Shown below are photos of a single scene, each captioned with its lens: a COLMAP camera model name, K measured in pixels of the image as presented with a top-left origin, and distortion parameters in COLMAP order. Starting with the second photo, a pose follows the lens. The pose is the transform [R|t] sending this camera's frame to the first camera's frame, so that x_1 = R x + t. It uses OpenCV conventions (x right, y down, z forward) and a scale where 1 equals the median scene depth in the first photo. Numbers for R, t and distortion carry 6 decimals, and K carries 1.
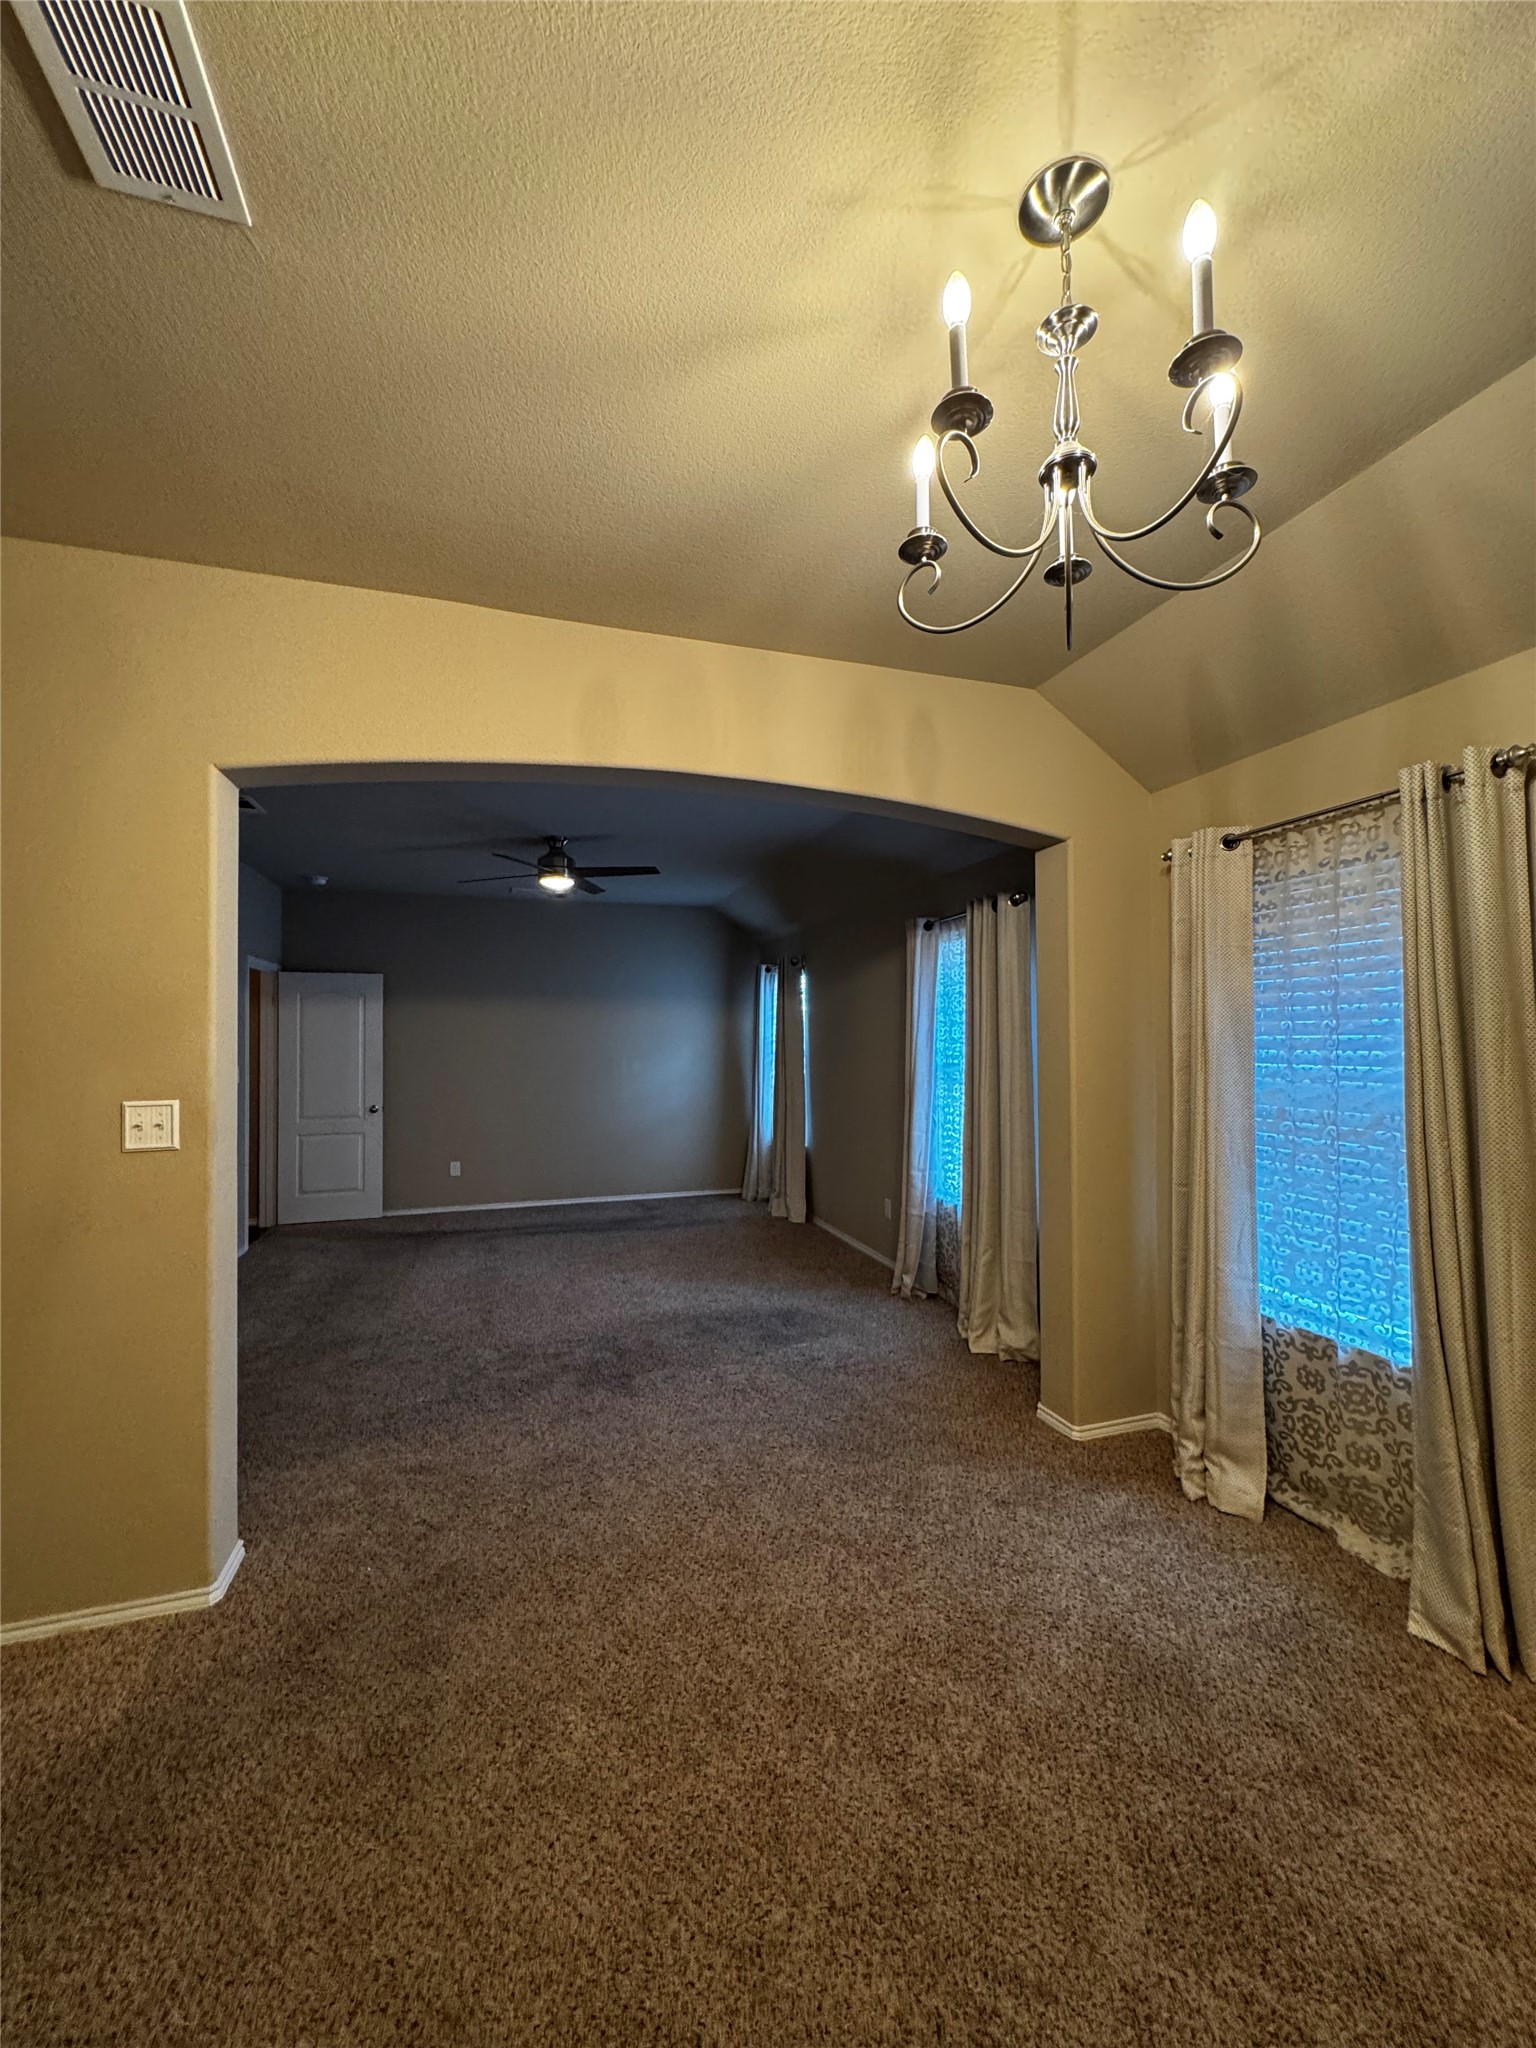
lens RADIAL K [[814.8, 0, 769.6], [0, 814.8, 1025.1], [0, 0, 1]] dist [-0.002375, 0.000300]
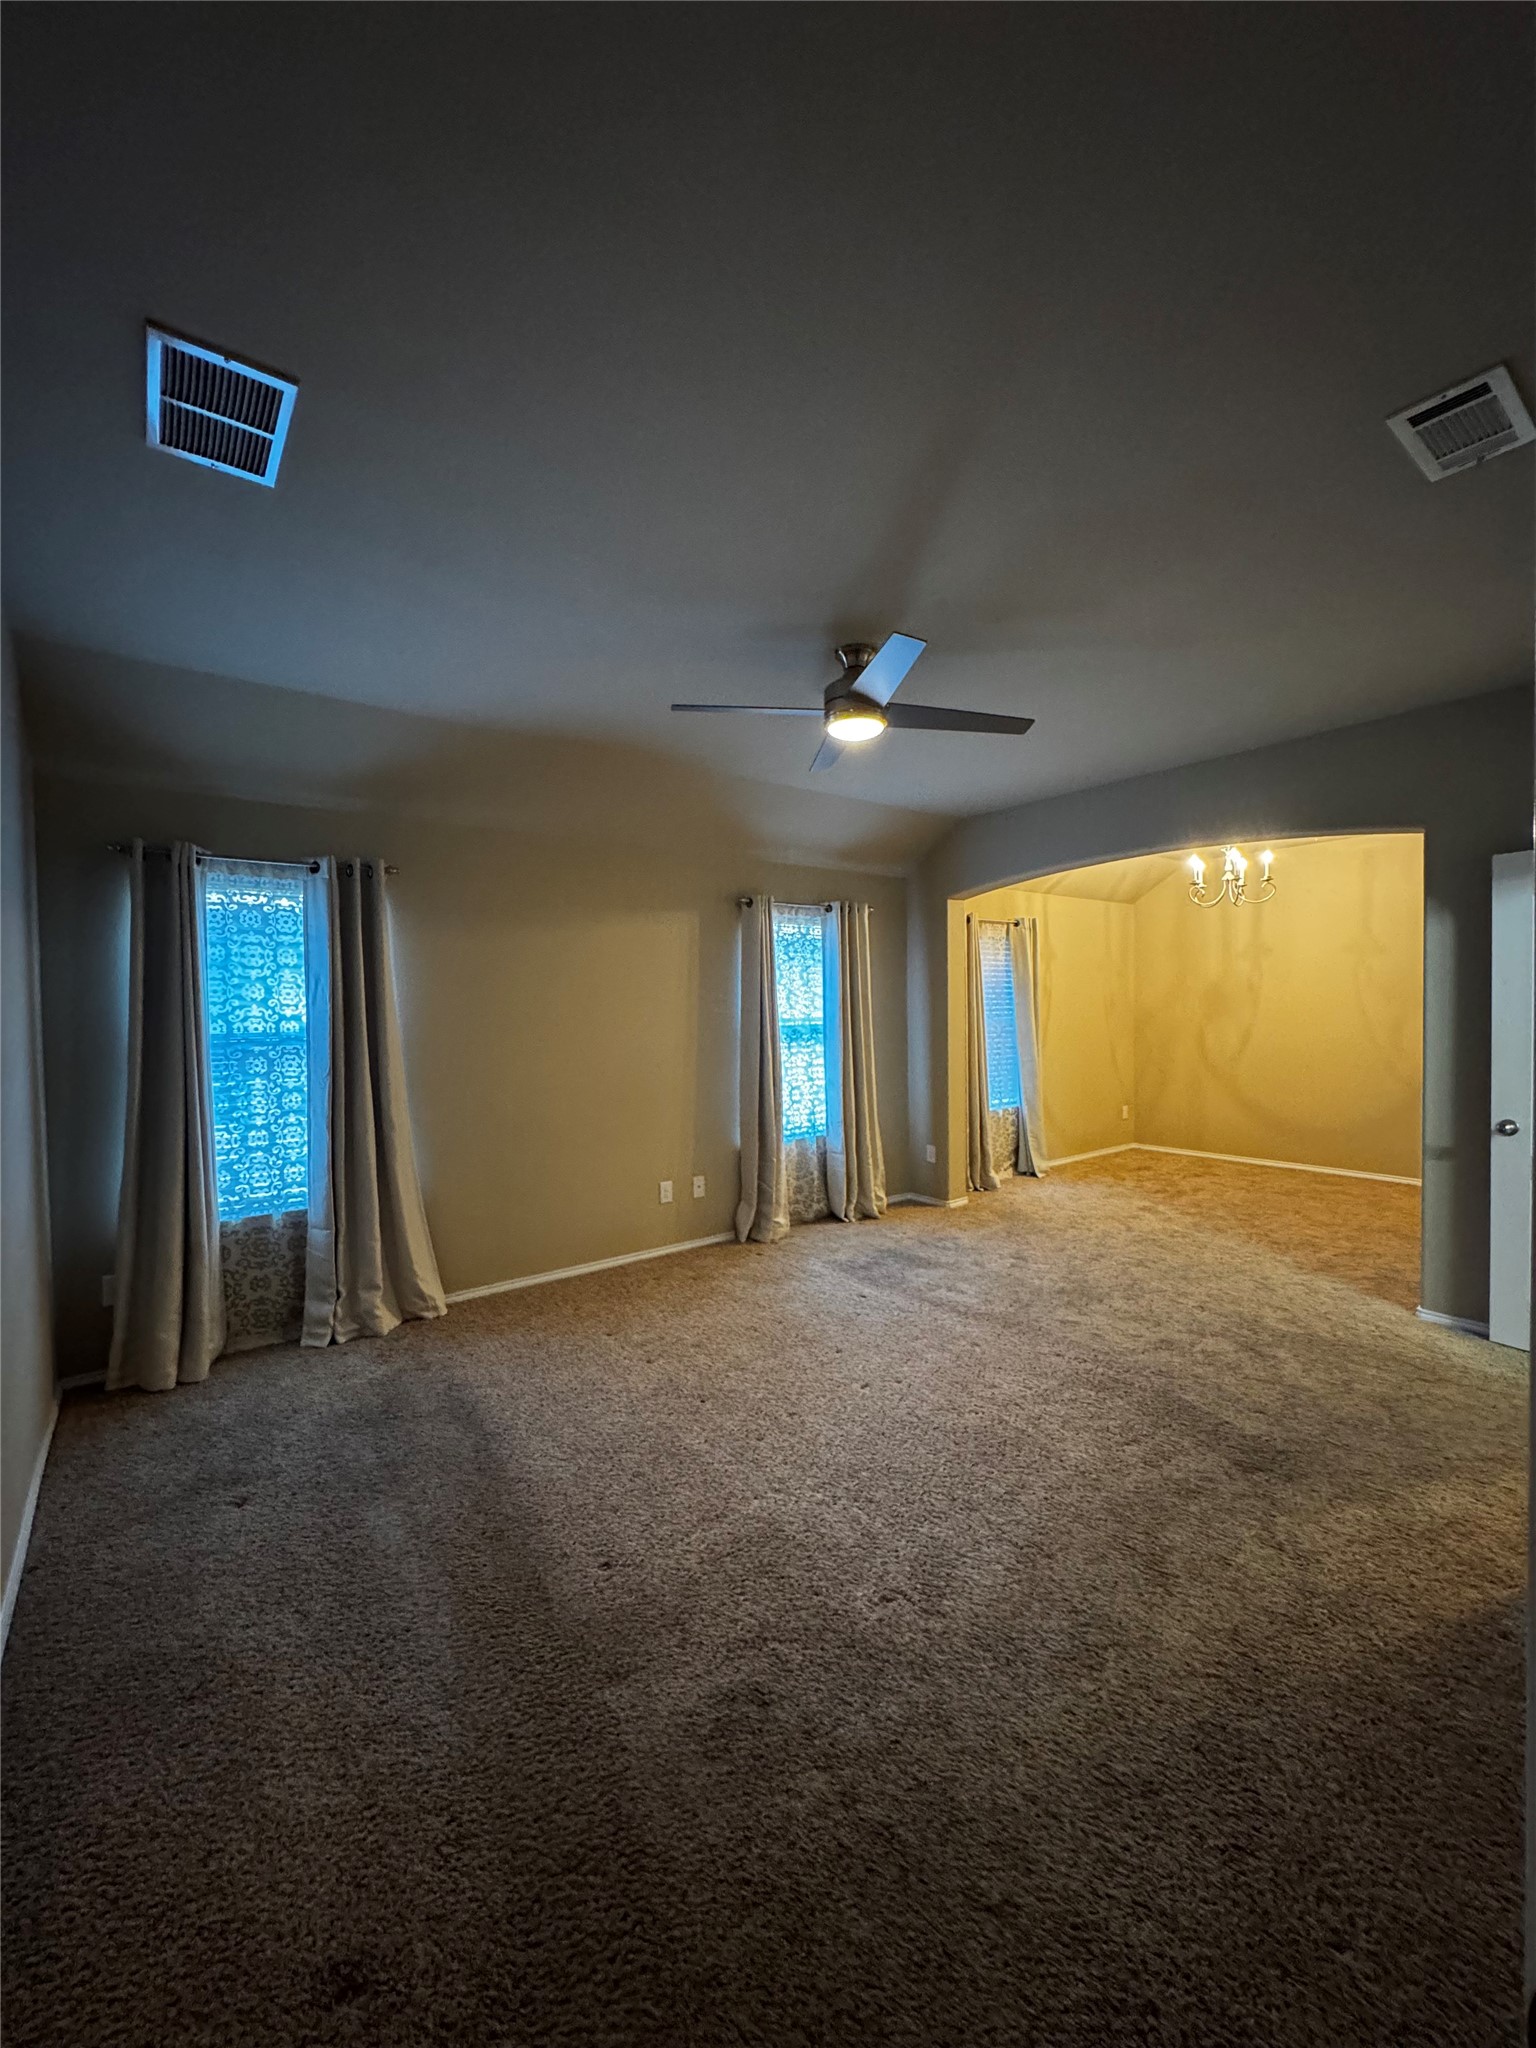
lens RADIAL K [[814.8, 0, 769.6], [0, 814.8, 1025.1], [0, 0, 1]] dist [-0.002375, 0.000300]
pose [[-0.332020, -0.012119, 0.943195, -0.903253], [-0.001063, 0.999922, 0.012473, 0.032423], [-0.943272, 0.003139, -0.332006, 1.425707]]
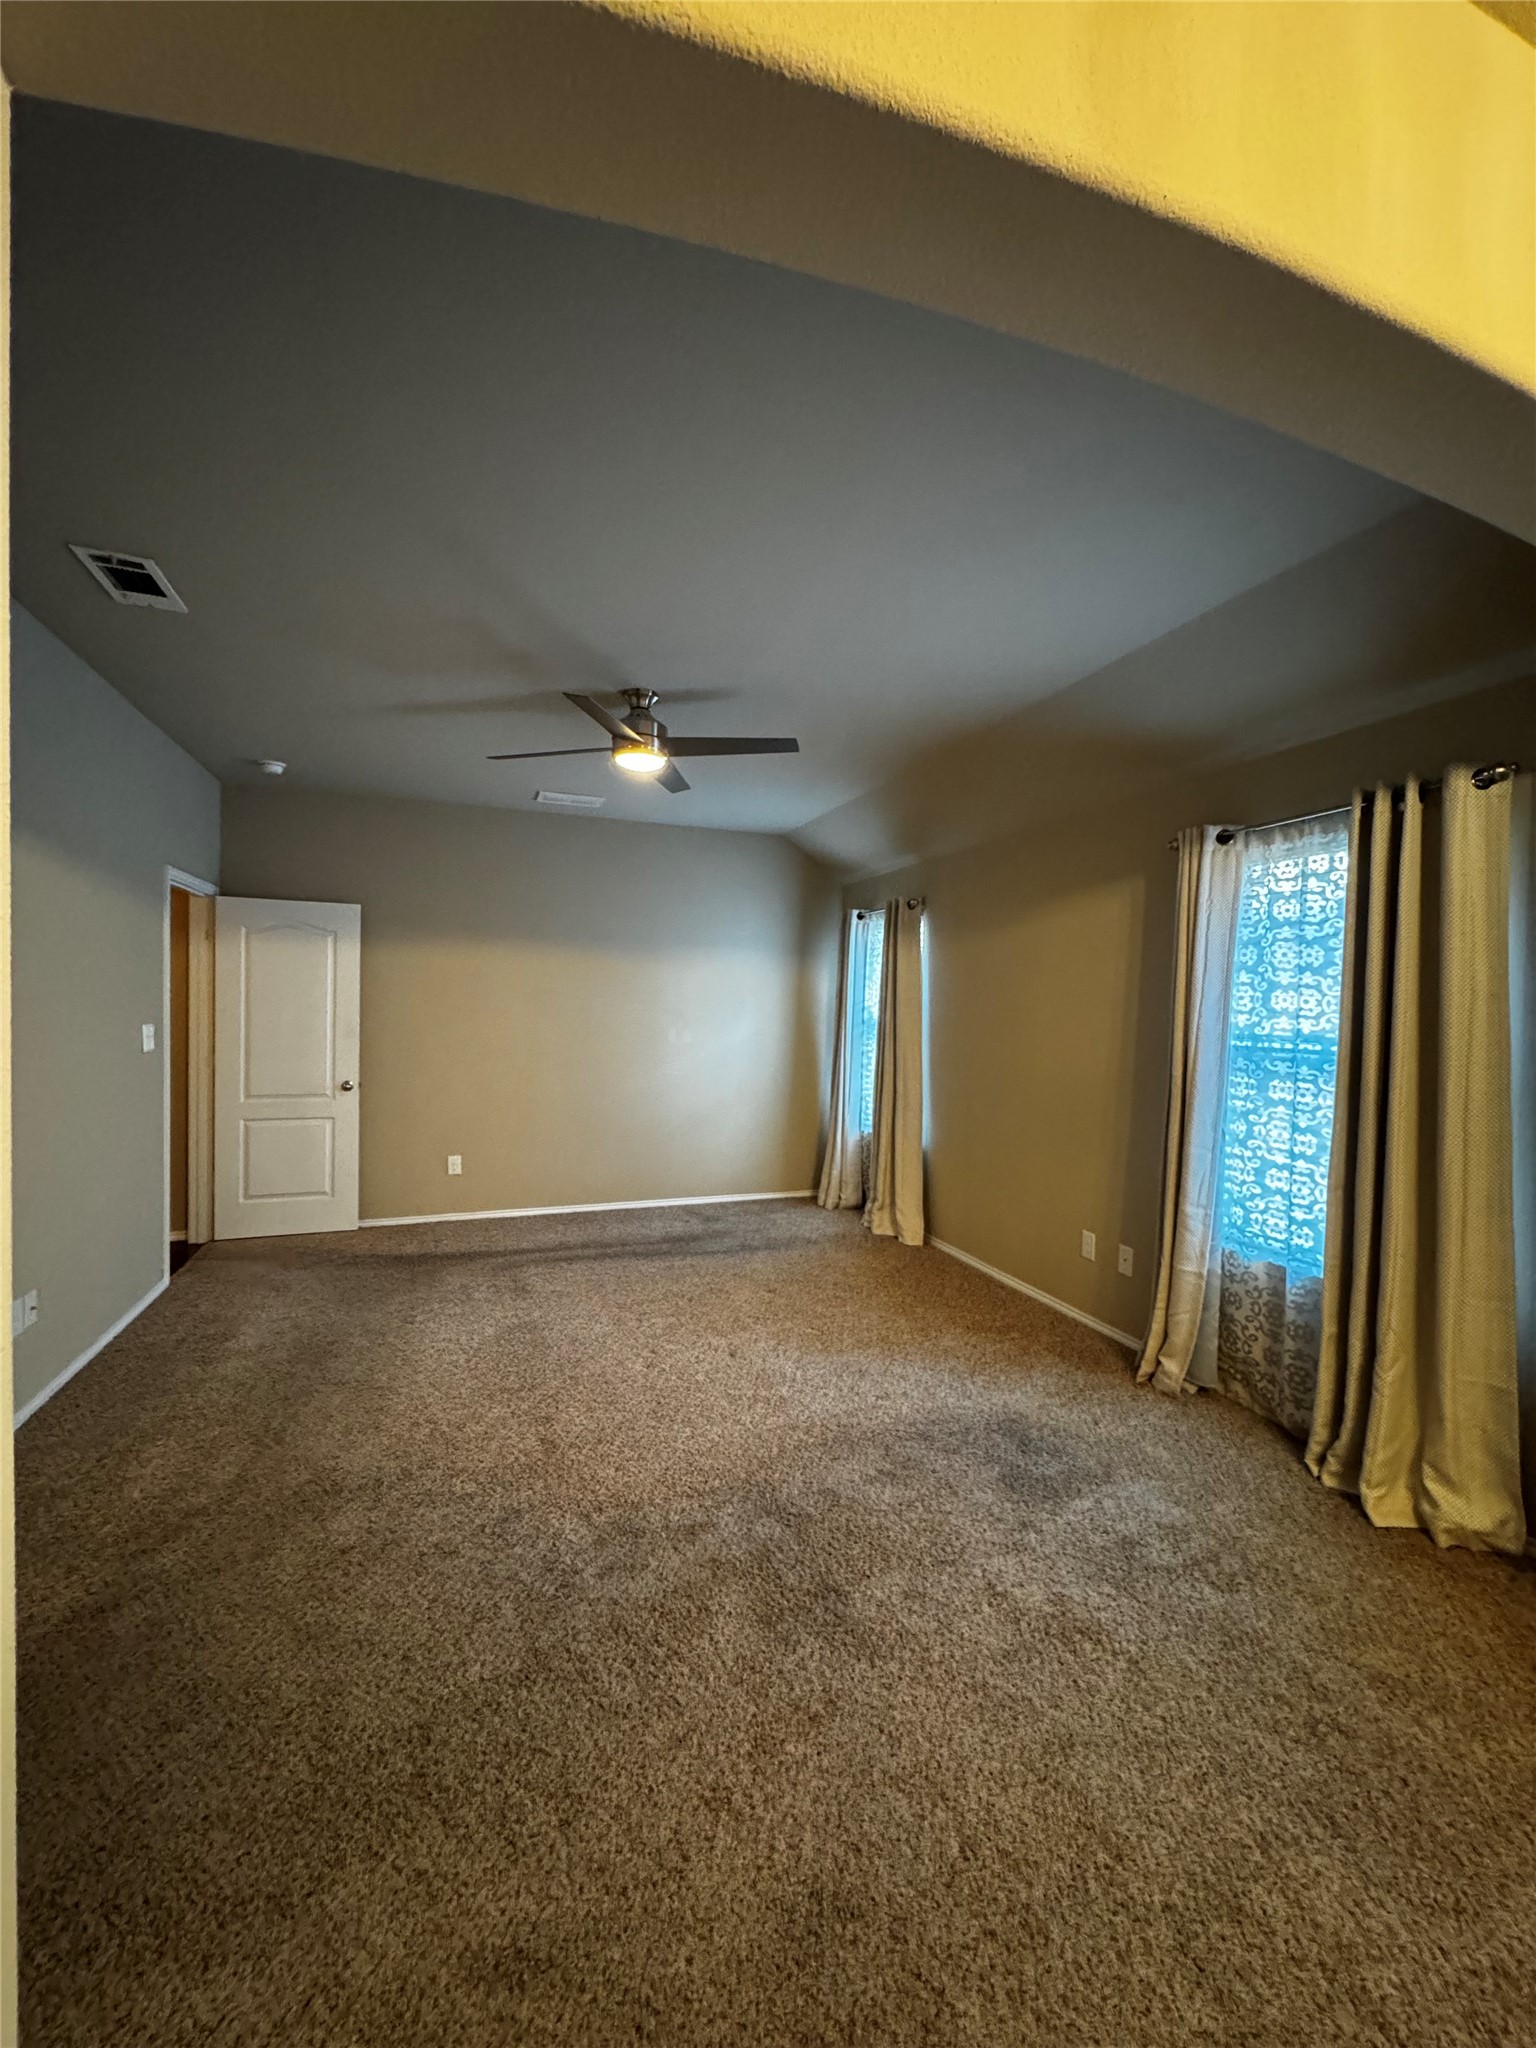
lens RADIAL K [[815.3, 0, 768.0], [0, 815.3, 1024.0], [0, 0, 1]] dist [-0.001669, -0.000146]
pose [[0.998710, 0.023748, 0.044892, -0.199440], [-0.025445, 0.998968, 0.037614, 0.013244], [-0.043953, -0.038708, 0.998283, 0.352563]]
